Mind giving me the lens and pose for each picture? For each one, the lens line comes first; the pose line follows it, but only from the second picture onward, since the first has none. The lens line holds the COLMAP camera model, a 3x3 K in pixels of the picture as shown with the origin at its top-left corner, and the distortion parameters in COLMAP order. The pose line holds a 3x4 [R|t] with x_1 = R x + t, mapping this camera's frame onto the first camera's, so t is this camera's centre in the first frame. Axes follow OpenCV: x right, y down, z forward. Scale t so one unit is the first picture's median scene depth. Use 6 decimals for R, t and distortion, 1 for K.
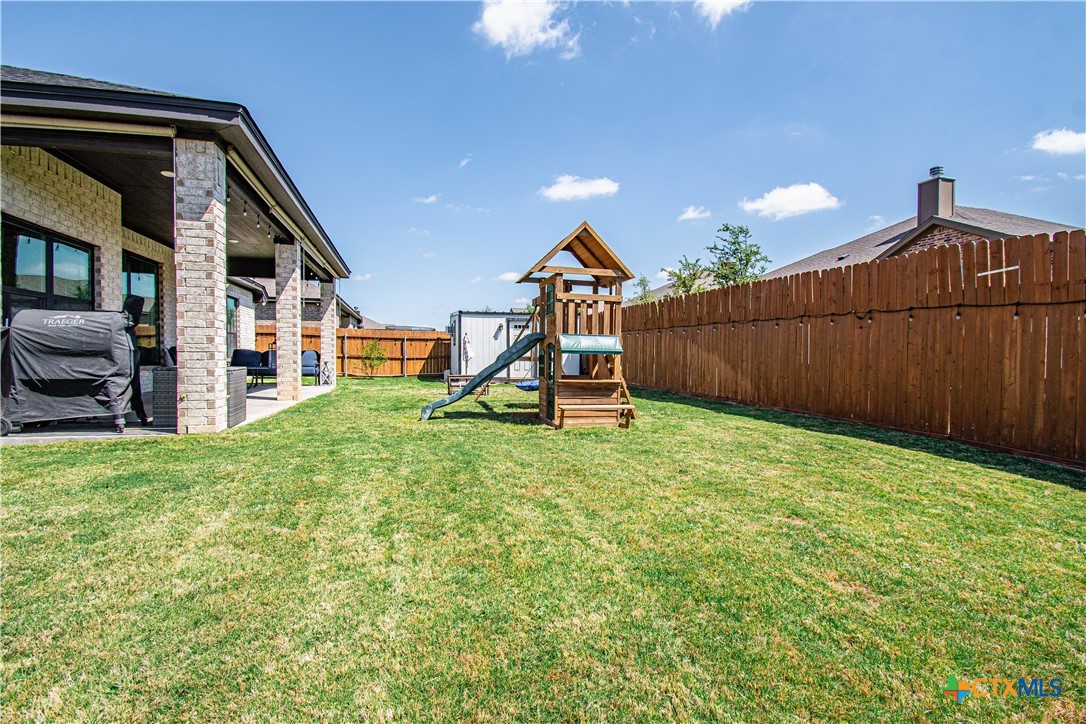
lens RADIAL K [[483.4, 0, 543.4], [0, 483.4, 363.3], [0, 0, 1]] dist [0.001993, -0.001636]
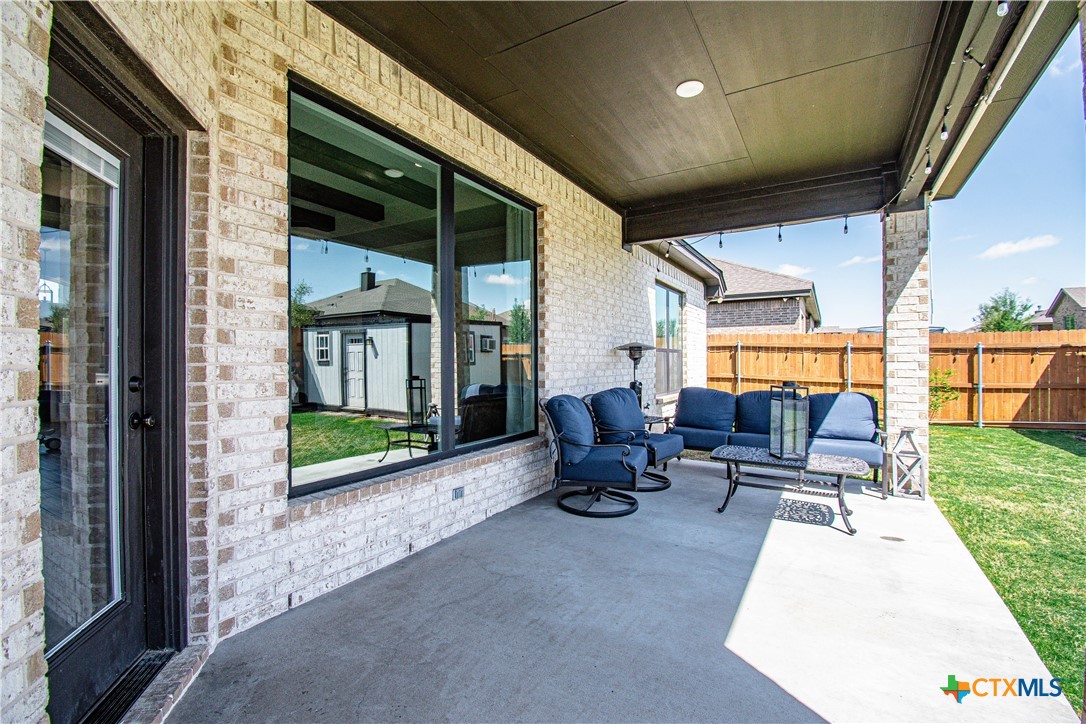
lens RADIAL K [[483.4, 0, 542.9], [0, 483.4, 363.8], [0, 0, 1]] dist [0.001993, -0.001636]
pose [[0.674174, -0.000407, -0.738572, -0.230320], [-0.008076, 0.999936, -0.007923, -0.029123], [0.738528, 0.011306, 0.674128, 0.351372]]
